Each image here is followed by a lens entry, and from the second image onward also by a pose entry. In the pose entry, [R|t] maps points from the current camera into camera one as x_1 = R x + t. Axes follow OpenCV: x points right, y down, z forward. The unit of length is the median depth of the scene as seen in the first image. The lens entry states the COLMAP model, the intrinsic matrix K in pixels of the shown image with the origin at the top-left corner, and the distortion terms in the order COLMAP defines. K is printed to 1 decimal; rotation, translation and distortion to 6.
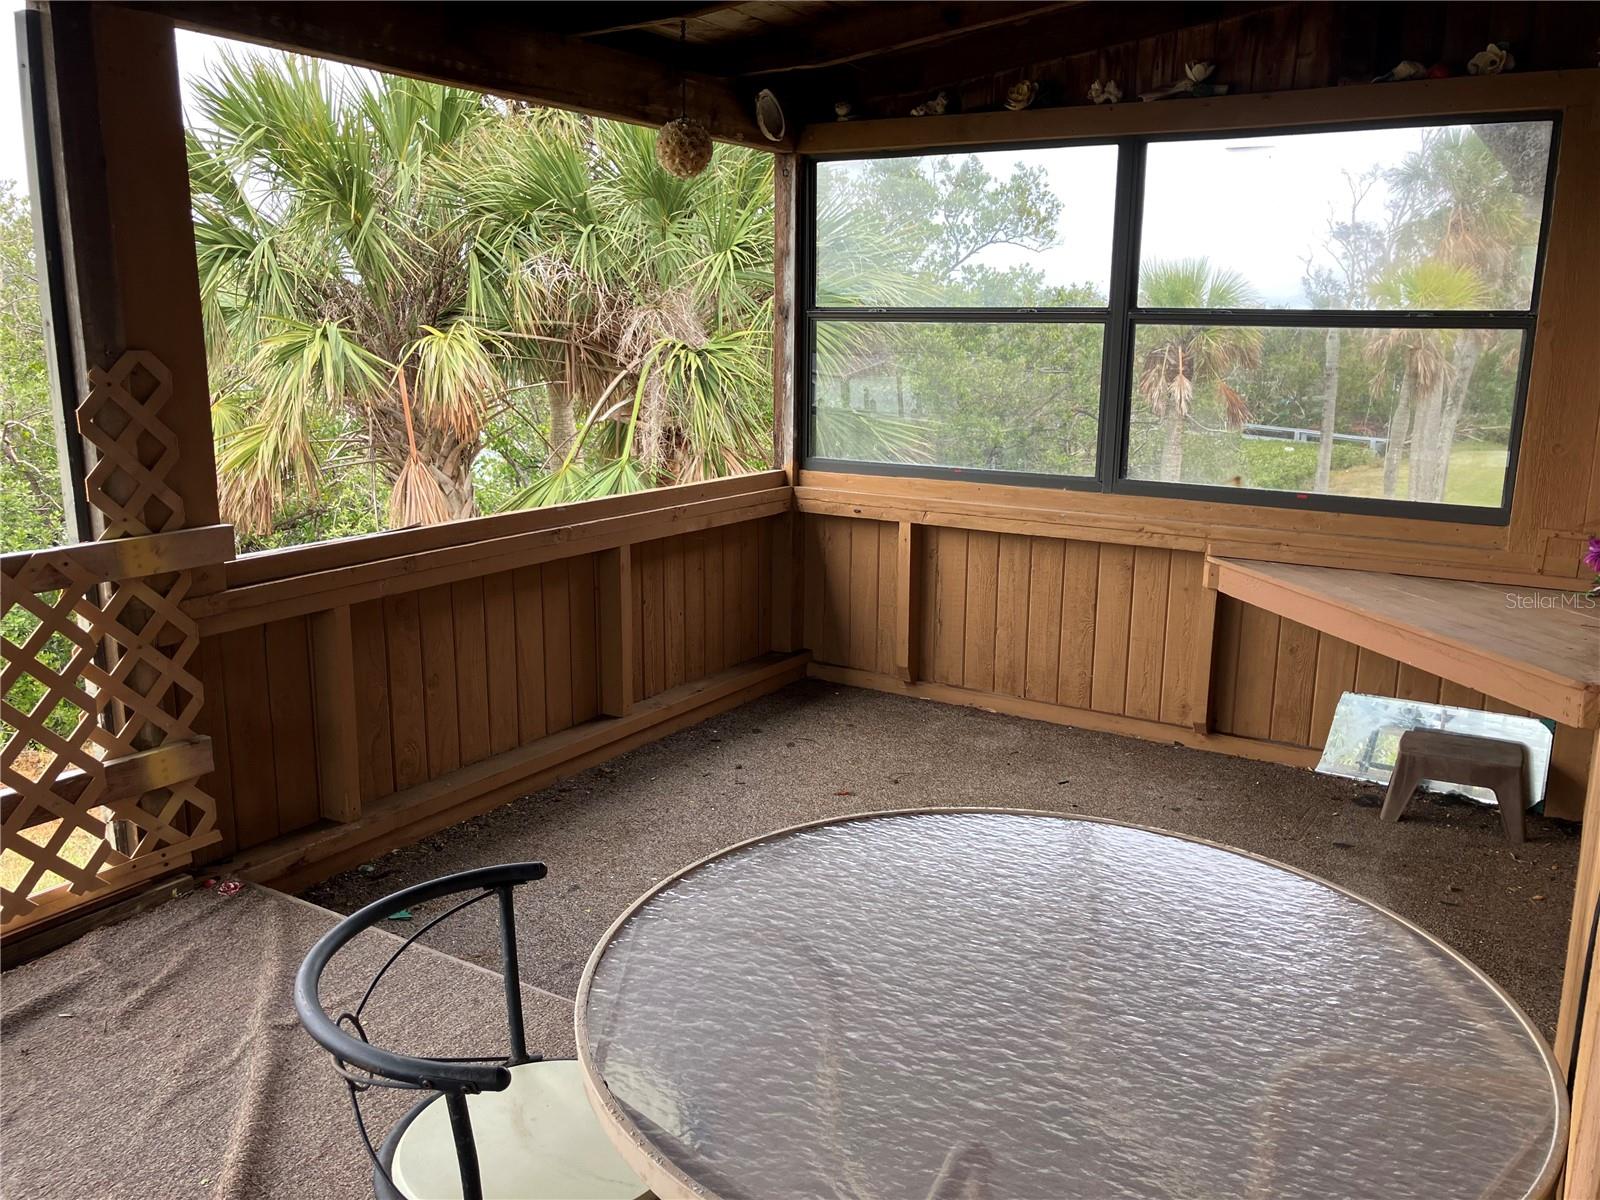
lens RADIAL K [[1296.8, 0, 799.1], [0, 1296.8, 595.4], [0, 0, 1]] dist [0.021742, -0.049645]
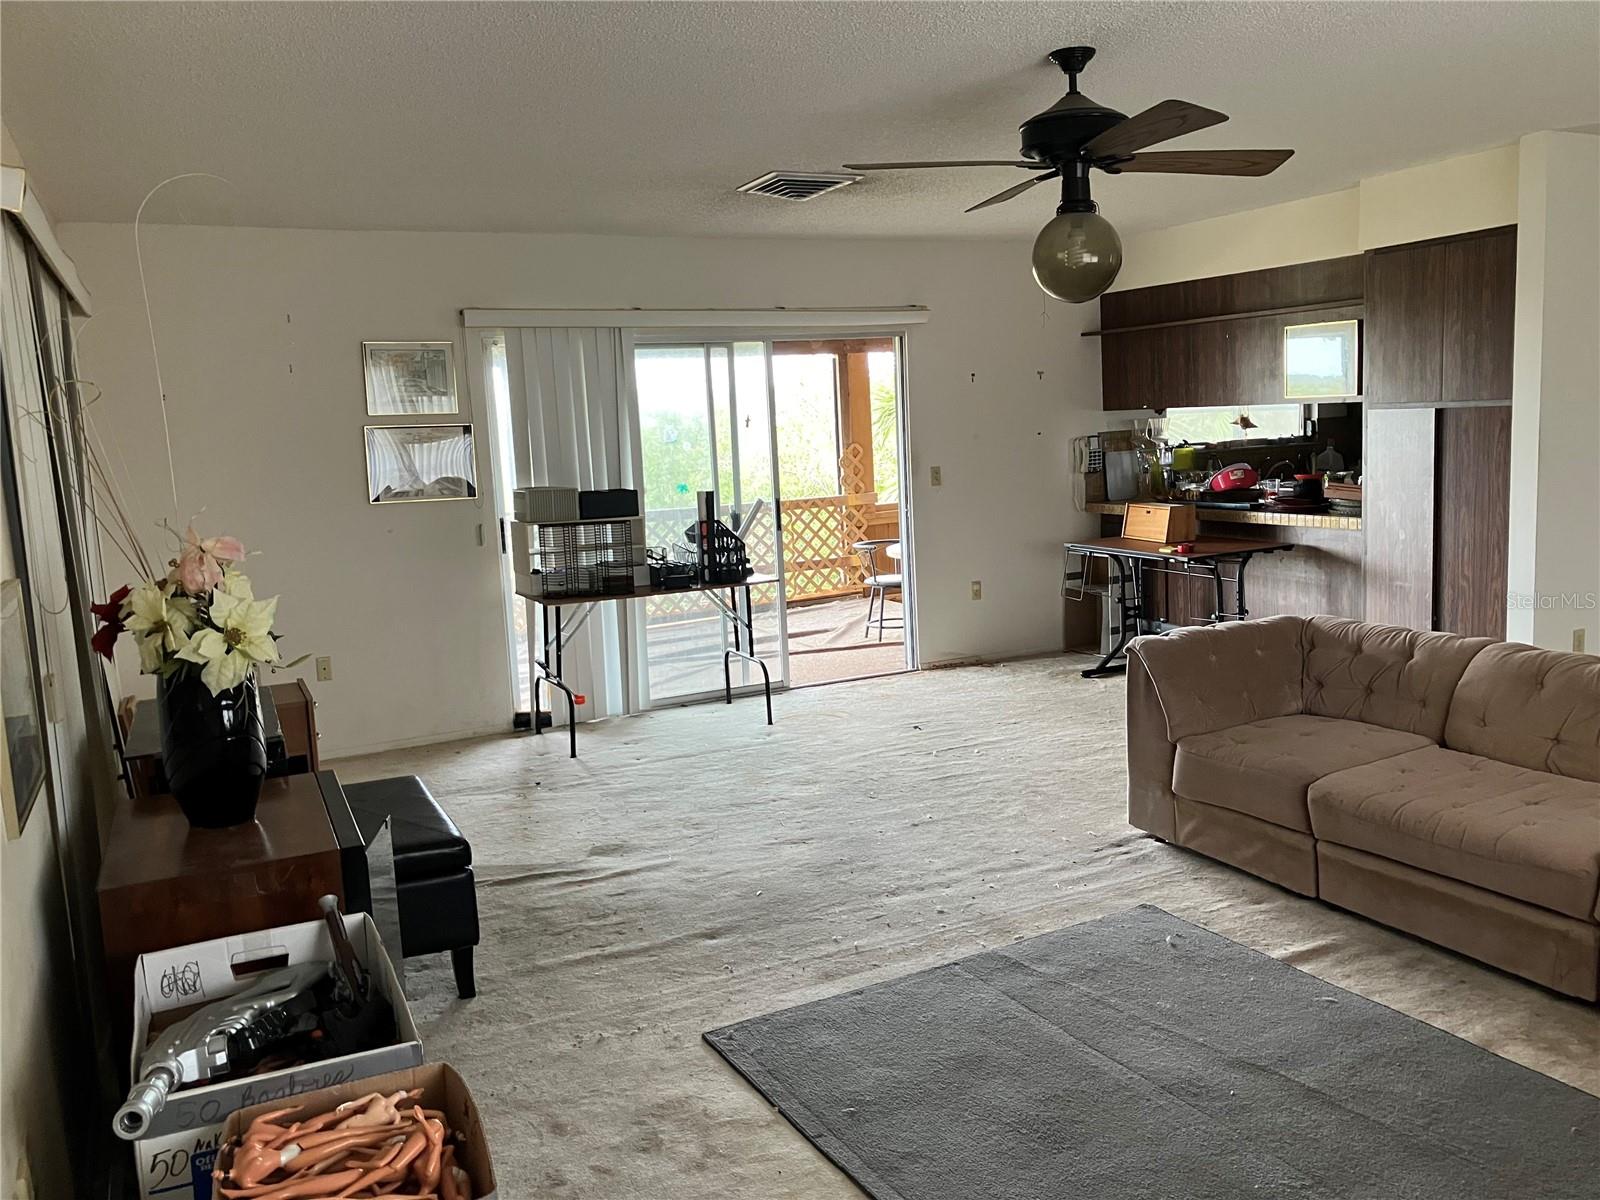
lens RADIAL K [[1296.8, 0, 795.1], [0, 1296.8, 603.1], [0, 0, 1]] dist [0.021742, -0.049645]
pose [[0.859666, 0.011000, -0.510737, 1.206371], [-0.048833, 0.996959, -0.060722, 0.486673], [0.508517, 0.077141, 0.857590, -2.162522]]
